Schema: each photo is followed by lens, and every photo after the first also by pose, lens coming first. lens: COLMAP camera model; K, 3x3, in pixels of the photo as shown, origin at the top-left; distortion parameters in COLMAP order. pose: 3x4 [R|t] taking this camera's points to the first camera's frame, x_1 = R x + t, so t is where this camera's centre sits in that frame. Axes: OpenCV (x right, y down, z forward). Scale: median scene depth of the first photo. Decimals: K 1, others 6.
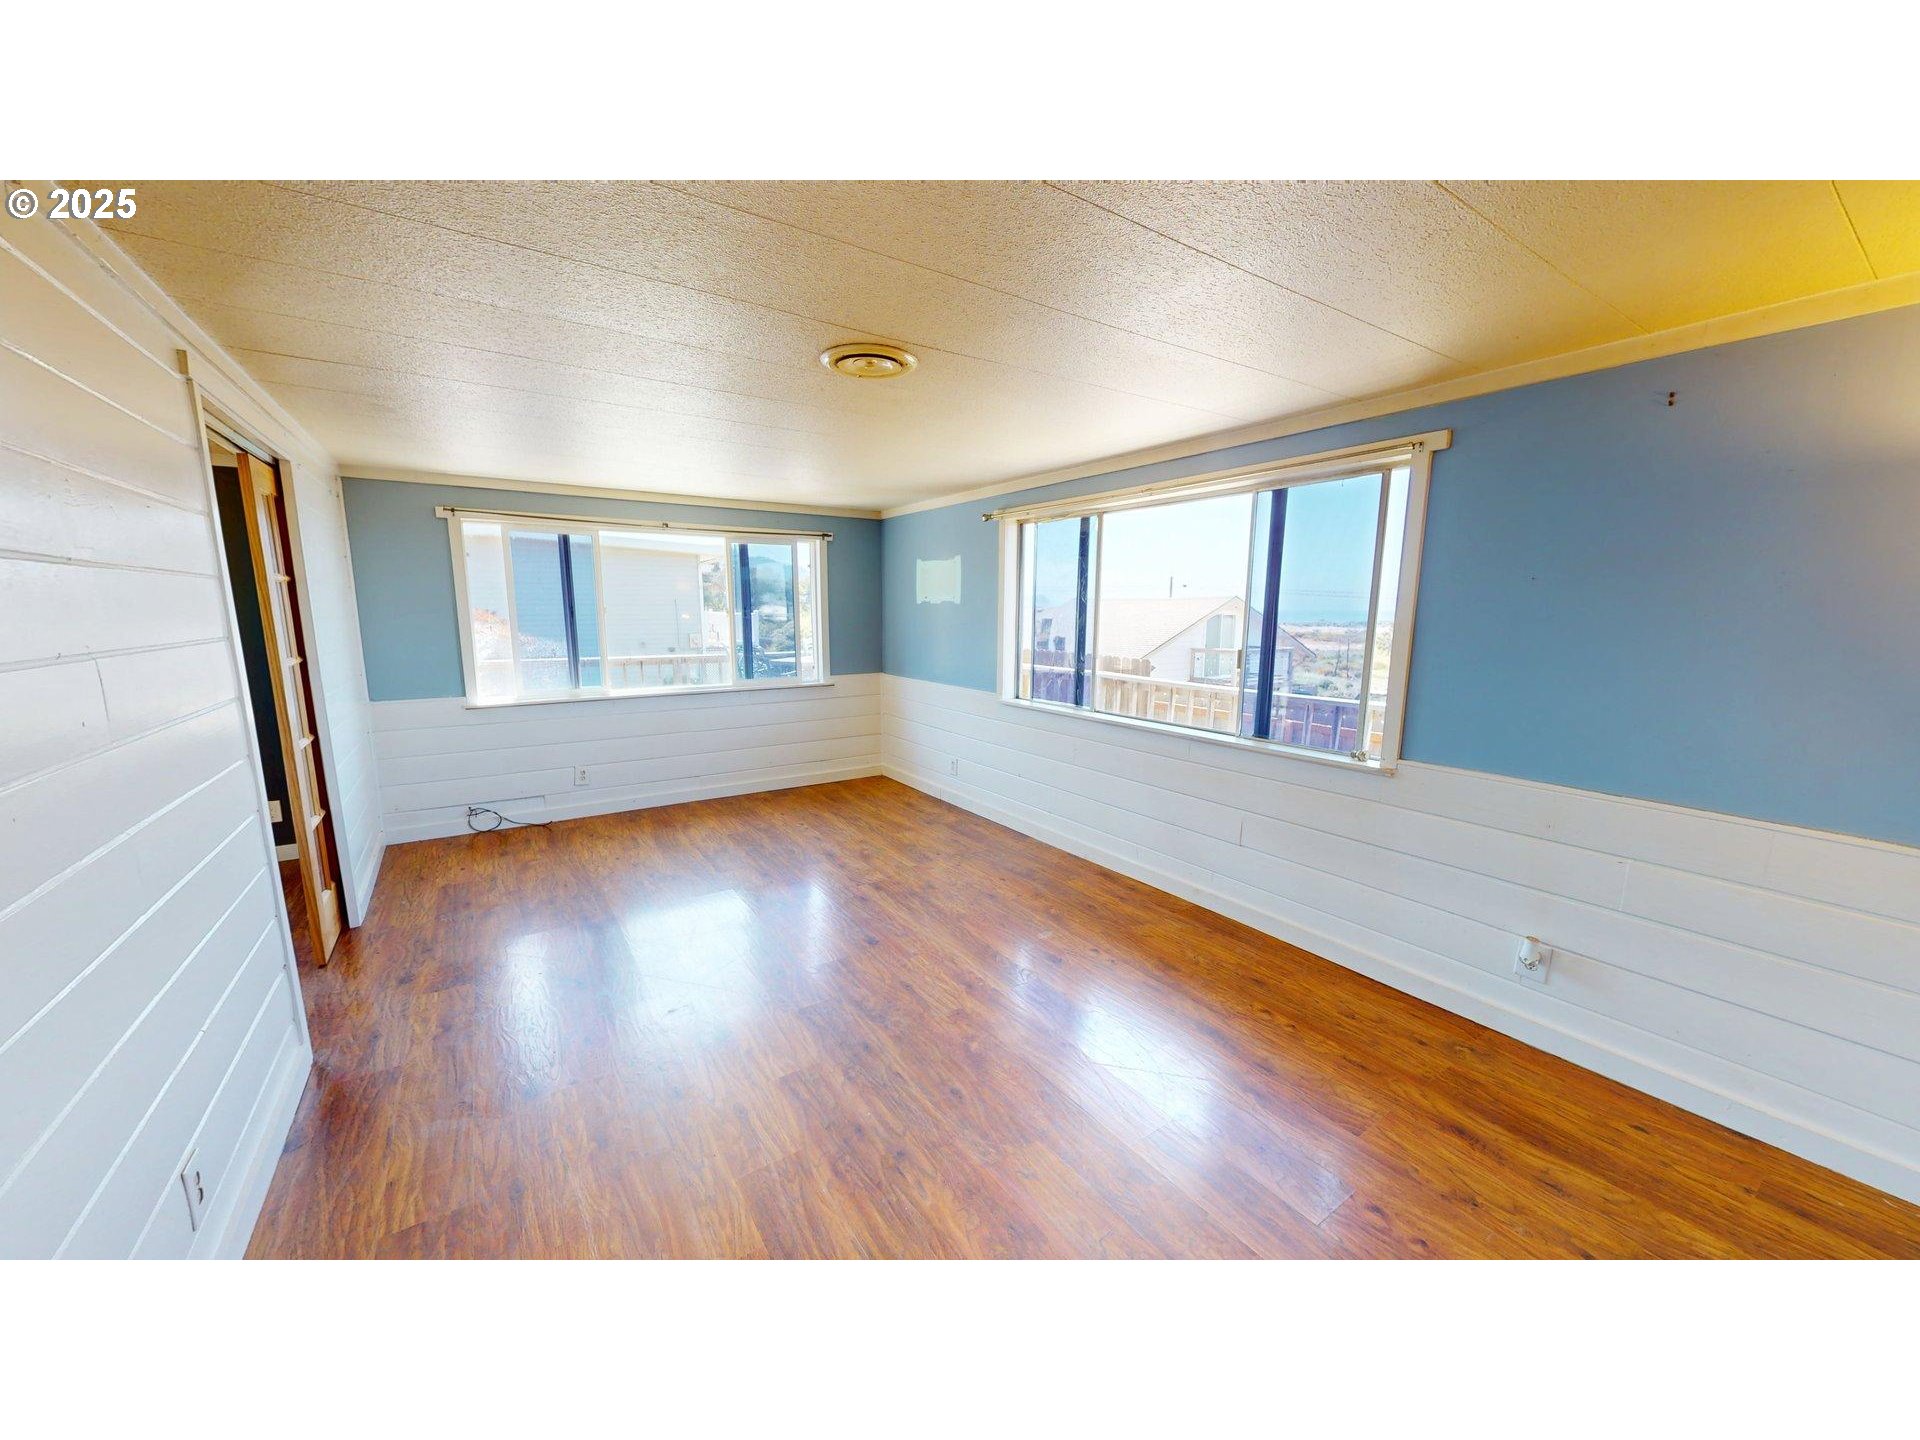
lens RADIAL K [[701.1, 0, 960.0], [0, 701.1, 720.0], [0, 0, 1]] dist [0.005923, -0.000061]
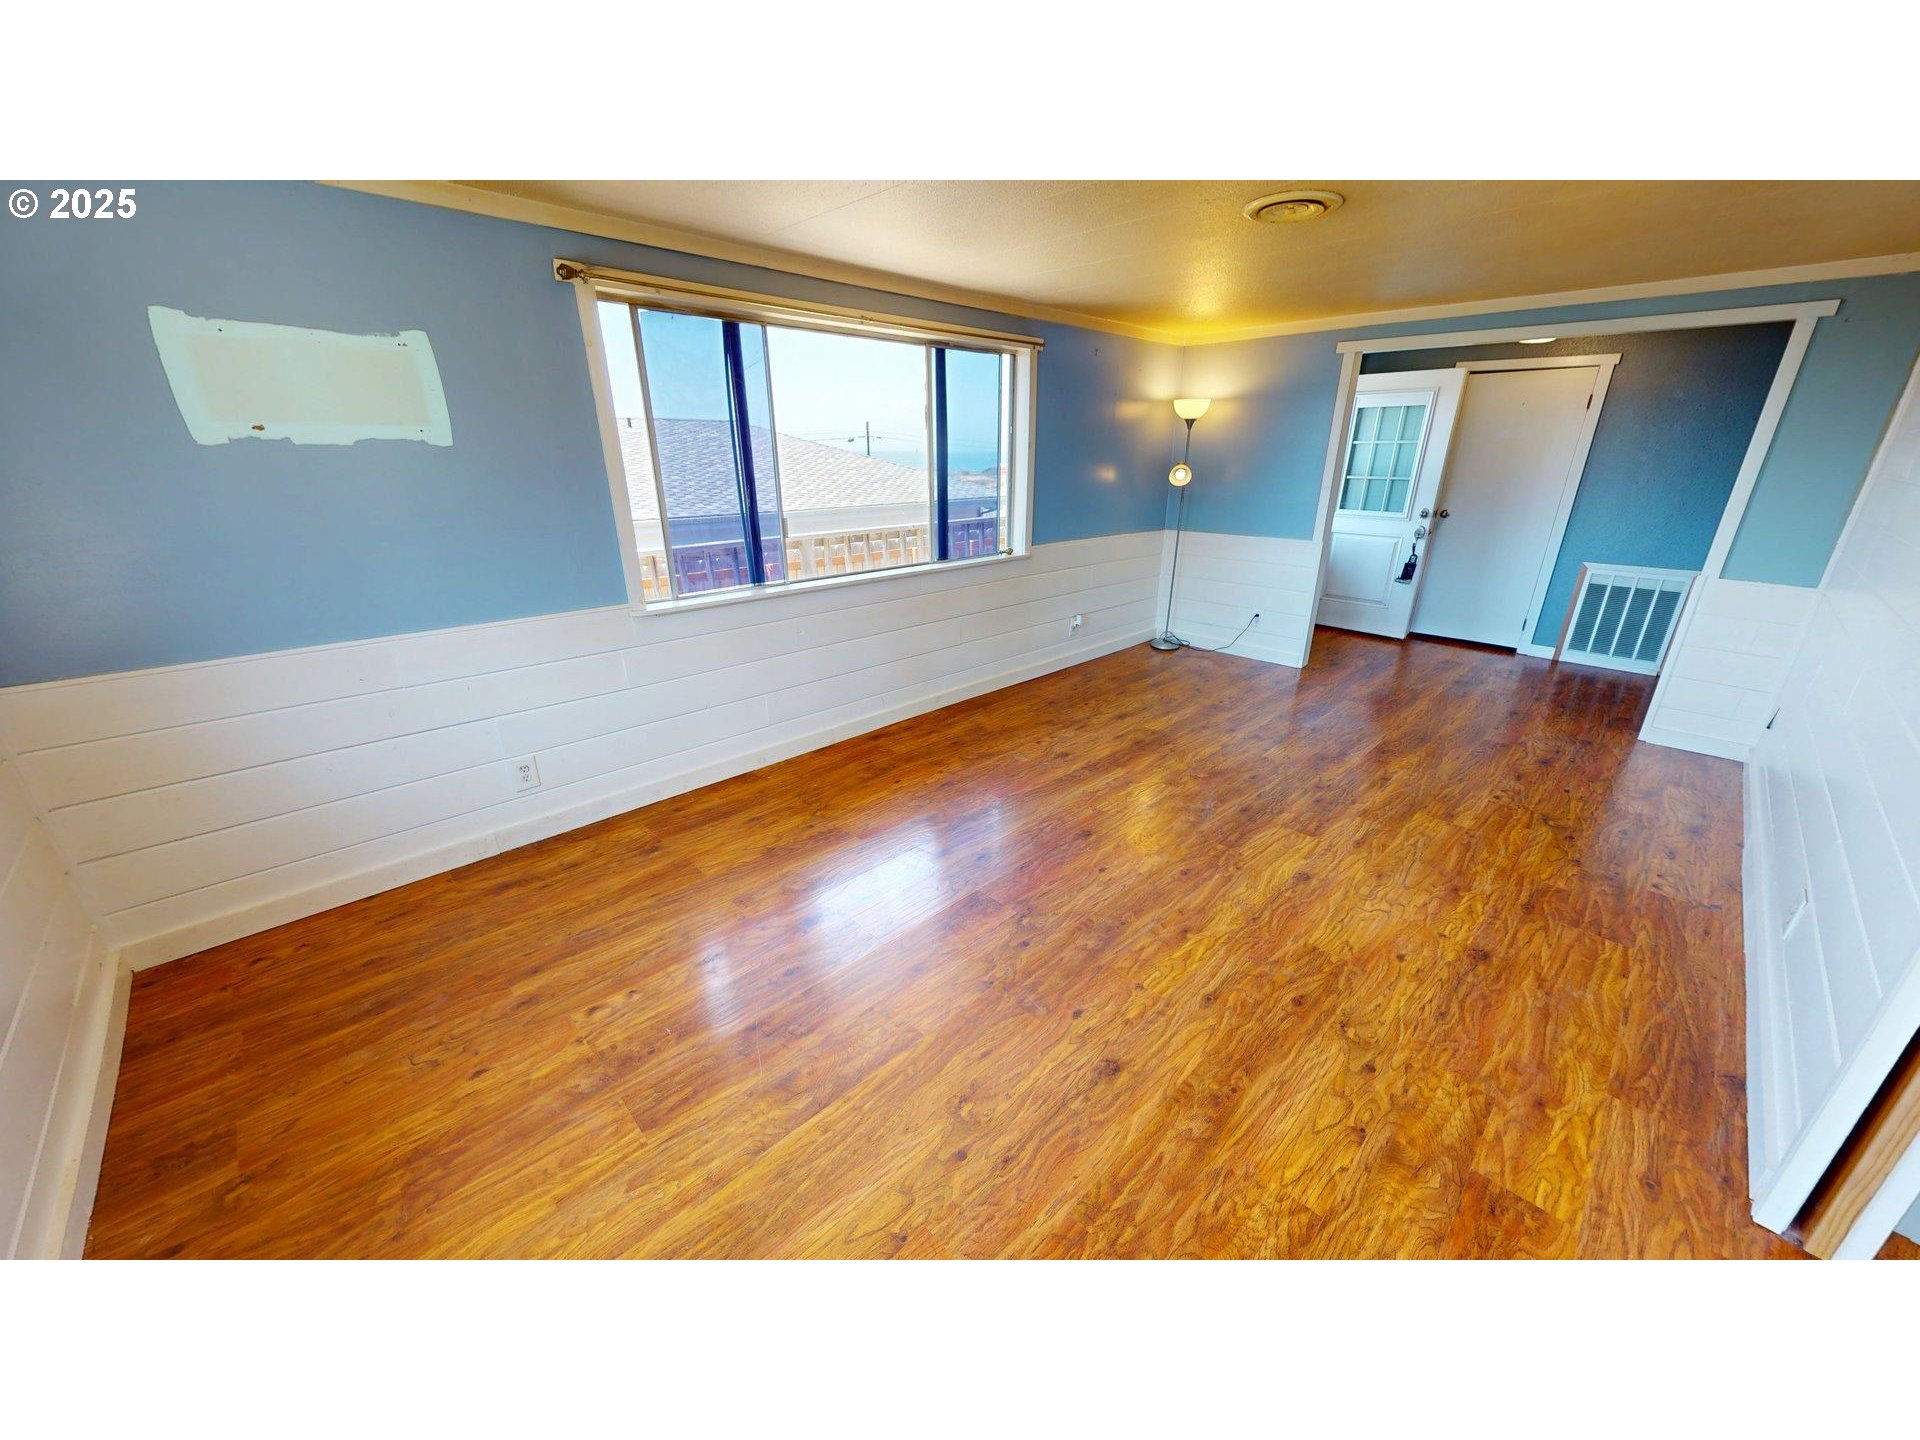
lens RADIAL K [[704.9, 0, 960.0], [0, 704.9, 720.0], [0, 0, 1]] dist [0.000701, -0.000035]
pose [[-0.172778, -0.355182, 0.918691, -0.670208], [0.157708, 0.910709, 0.381756, -0.151381], [-0.972253, 0.210844, -0.101336, 0.913501]]
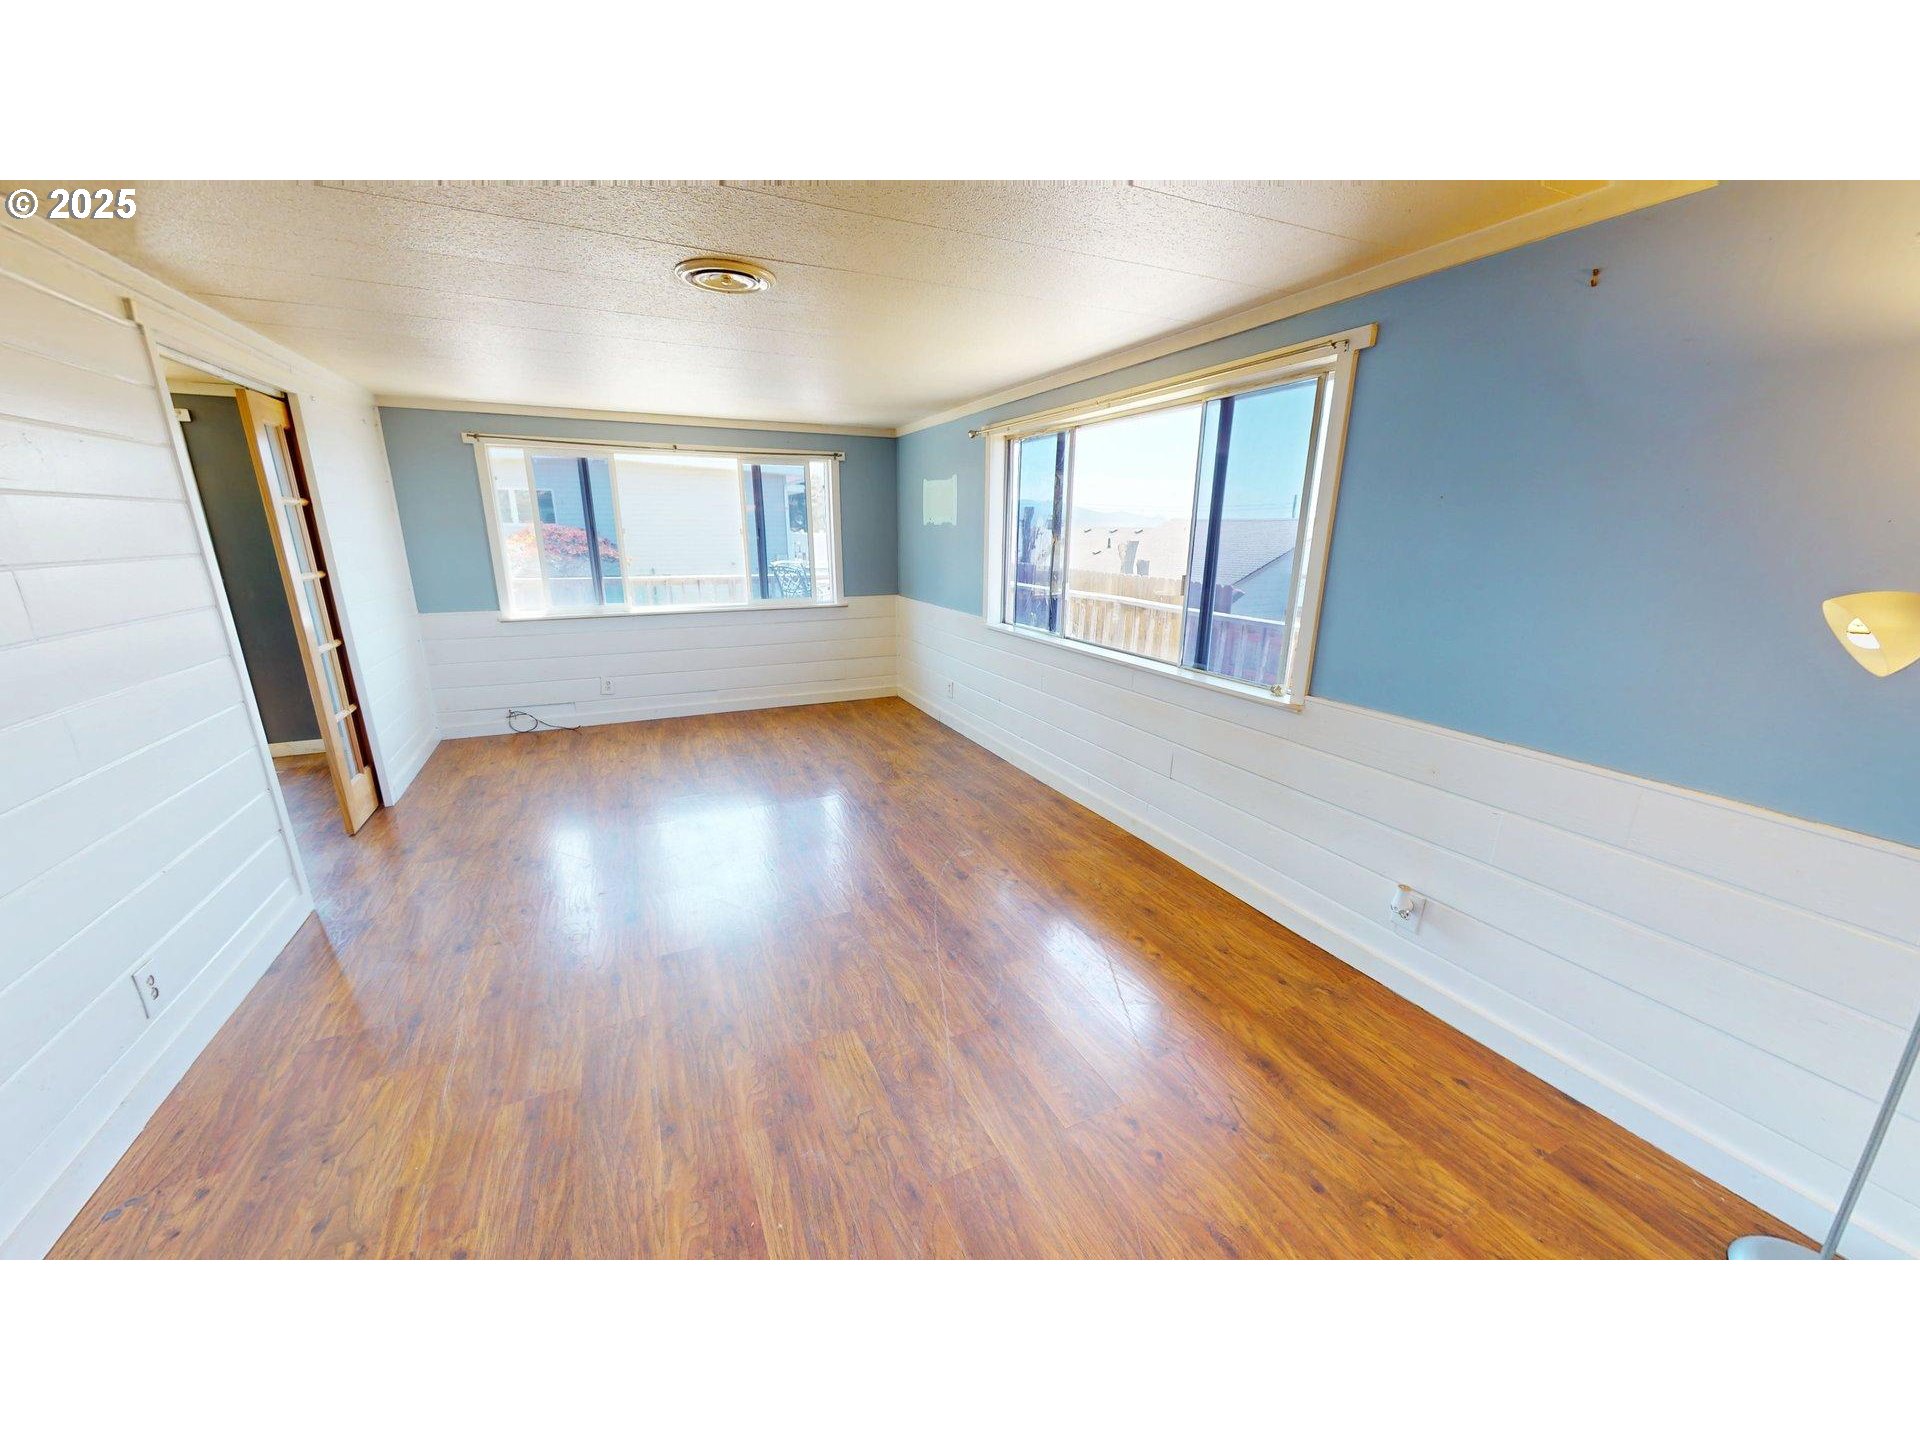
lens RADIAL K [[701.1, 0, 960.0], [0, 701.1, 720.0], [0, 0, 1]] dist [0.005923, -0.000061]
pose [[0.988353, 0.041120, -0.146520, 0.195136], [-0.025147, 0.993697, 0.109246, -0.001222], [0.150089, -0.104289, 0.983157, 0.000768]]
